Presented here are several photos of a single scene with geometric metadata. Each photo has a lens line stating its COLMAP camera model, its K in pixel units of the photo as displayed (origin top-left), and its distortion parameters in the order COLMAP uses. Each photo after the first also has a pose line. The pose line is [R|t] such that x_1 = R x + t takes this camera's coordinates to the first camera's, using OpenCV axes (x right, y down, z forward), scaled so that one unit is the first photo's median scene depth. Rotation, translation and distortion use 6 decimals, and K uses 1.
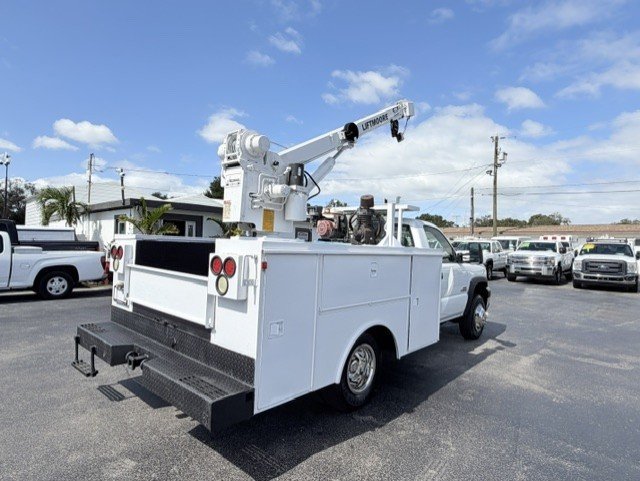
lens RADIAL K [[368.2, 0, 320.0], [0, 368.2, 240.5], [0, 0, 1]] dist [-0.002113, -0.000146]
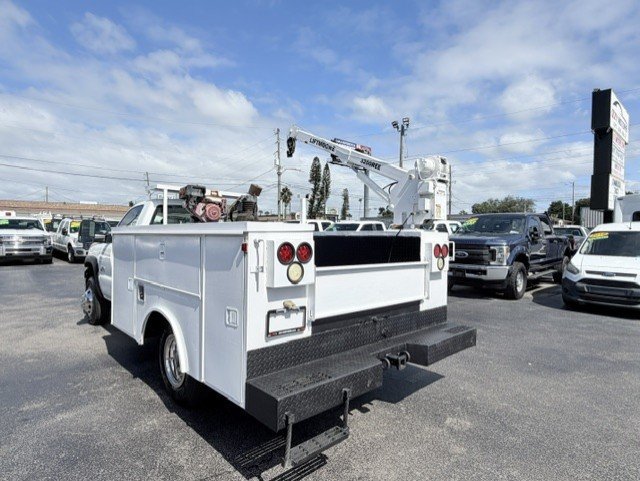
lens RADIAL K [[368.2, 0, 320.0], [0, 368.2, 240.5], [0, 0, 1]] dist [-0.002113, -0.000146]
pose [[0.090583, -0.046730, 0.994792, -1.253475], [-0.021295, 0.998579, 0.048847, -0.021950], [-0.995661, -0.025609, 0.089459, 0.967638]]
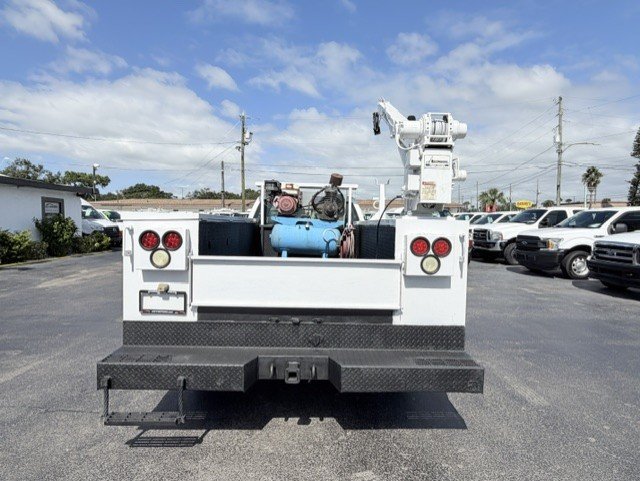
lens RADIAL K [[367.3, 0, 322.0], [0, 367.3, 241.0], [0, 0, 1]] dist [0.002193, 0.000719]
pose [[0.737239, -0.057495, 0.673181, -0.844371], [0.004646, 0.996780, 0.080044, -0.020473], [-0.675616, -0.055884, 0.735133, 0.326760]]
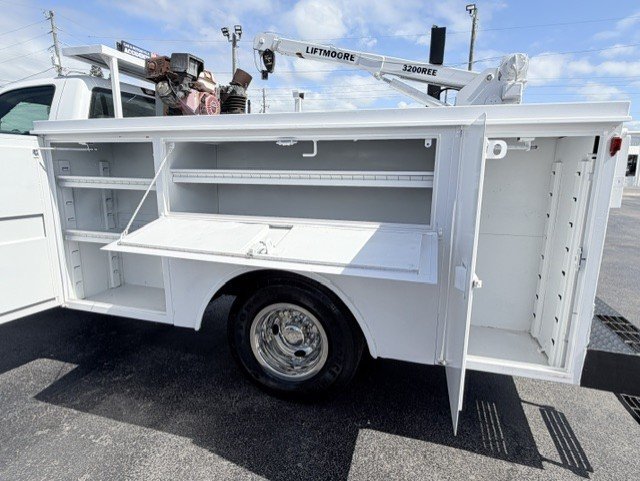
lens RADIAL K [[368.2, 0, 320.0], [0, 368.2, 240.5], [0, 0, 1]] dist [-0.002113, -0.000146]
pose [[-0.413880, -0.220840, 0.883138, -0.872353], [-0.037906, 0.973468, 0.225664, 0.045172], [-0.909542, 0.059922, -0.411270, 1.596799]]
